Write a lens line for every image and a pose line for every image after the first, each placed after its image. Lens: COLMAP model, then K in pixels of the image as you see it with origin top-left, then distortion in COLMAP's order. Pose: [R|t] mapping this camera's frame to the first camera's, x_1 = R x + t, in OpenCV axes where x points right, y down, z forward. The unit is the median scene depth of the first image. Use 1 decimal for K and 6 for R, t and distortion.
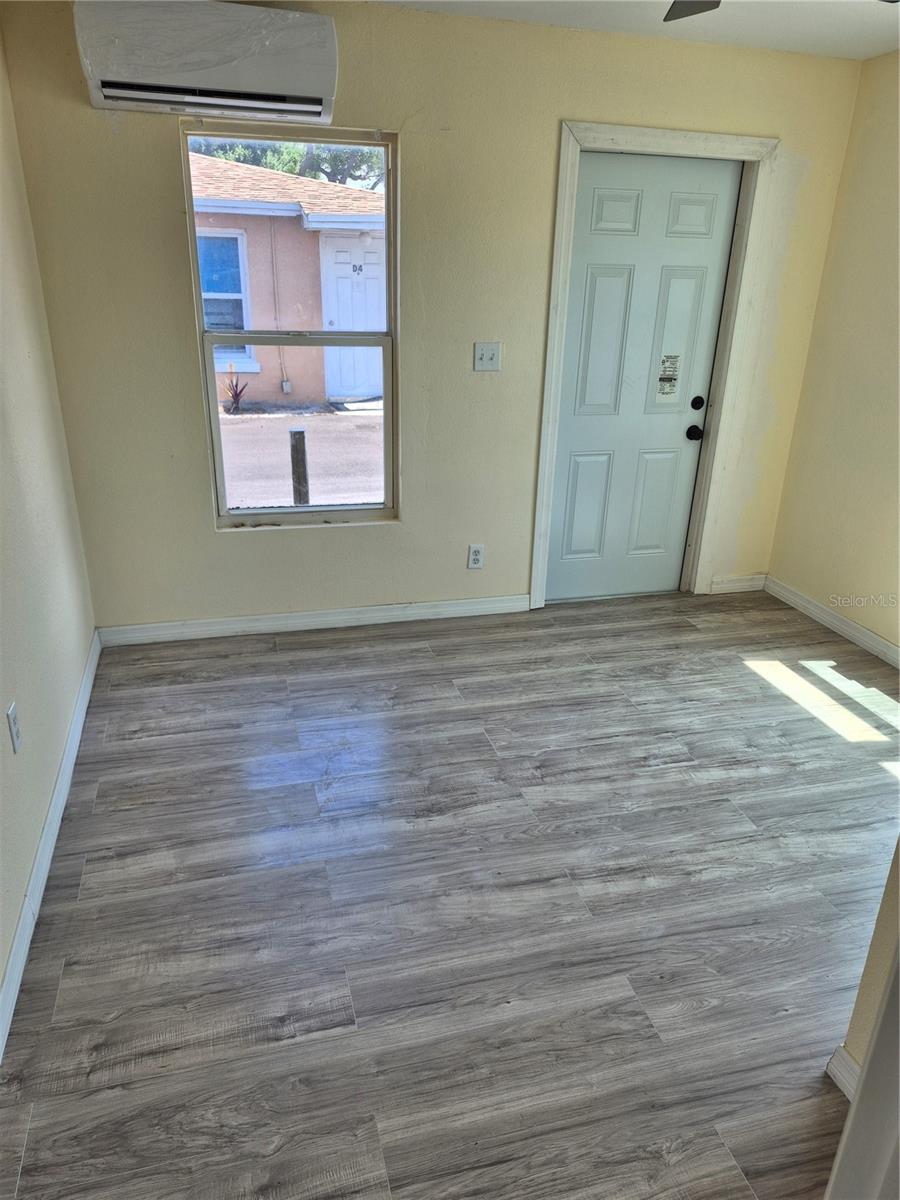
lens RADIAL K [[843.2, 0, 454.9], [0, 843.2, 603.3], [0, 0, 1]] dist [0.065368, -0.069296]
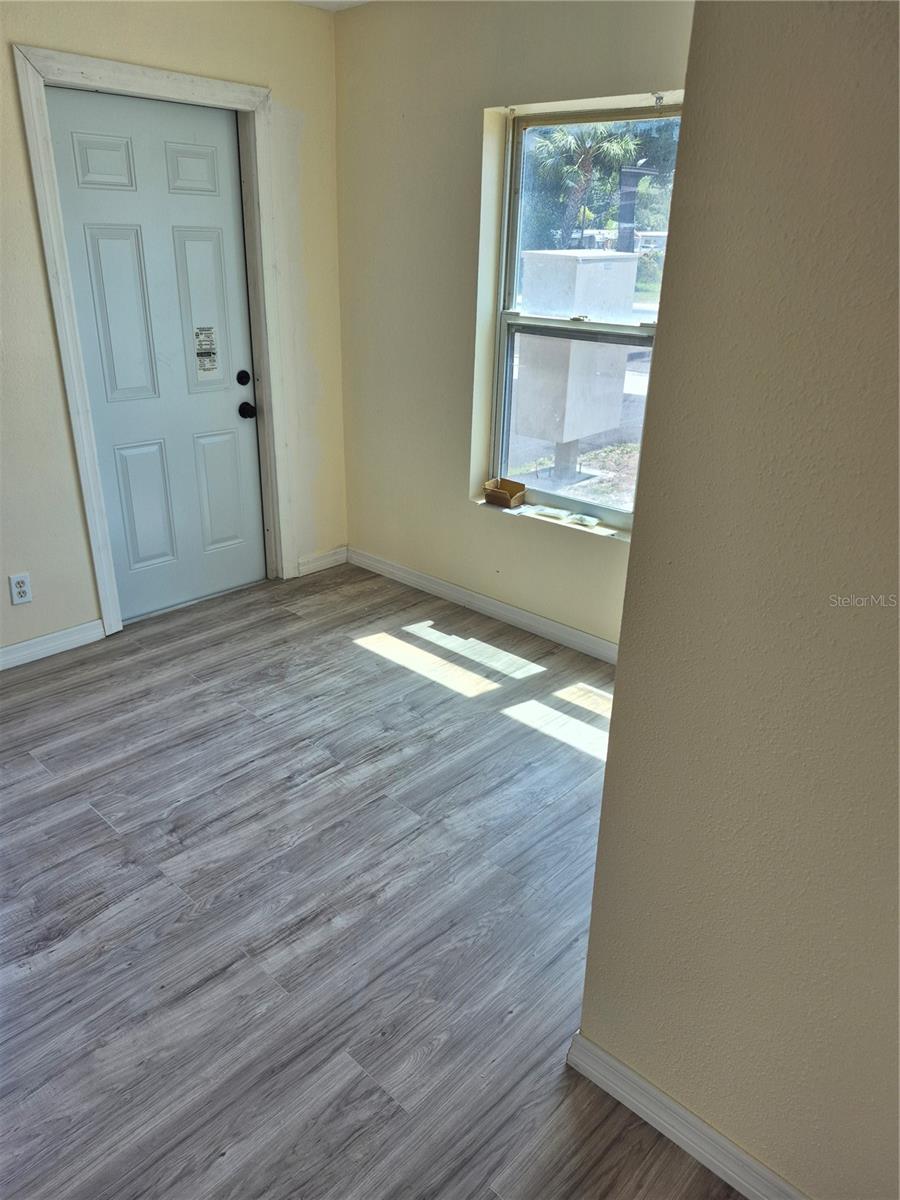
lens RADIAL K [[843.2, 0, 451.4], [0, 843.2, 607.1], [0, 0, 1]] dist [0.065368, -0.069296]
pose [[0.856265, -0.212268, 0.470907, -0.012916], [0.194804, 0.977047, 0.086199, -0.035206], [-0.478395, 0.017926, 0.877962, 0.106787]]
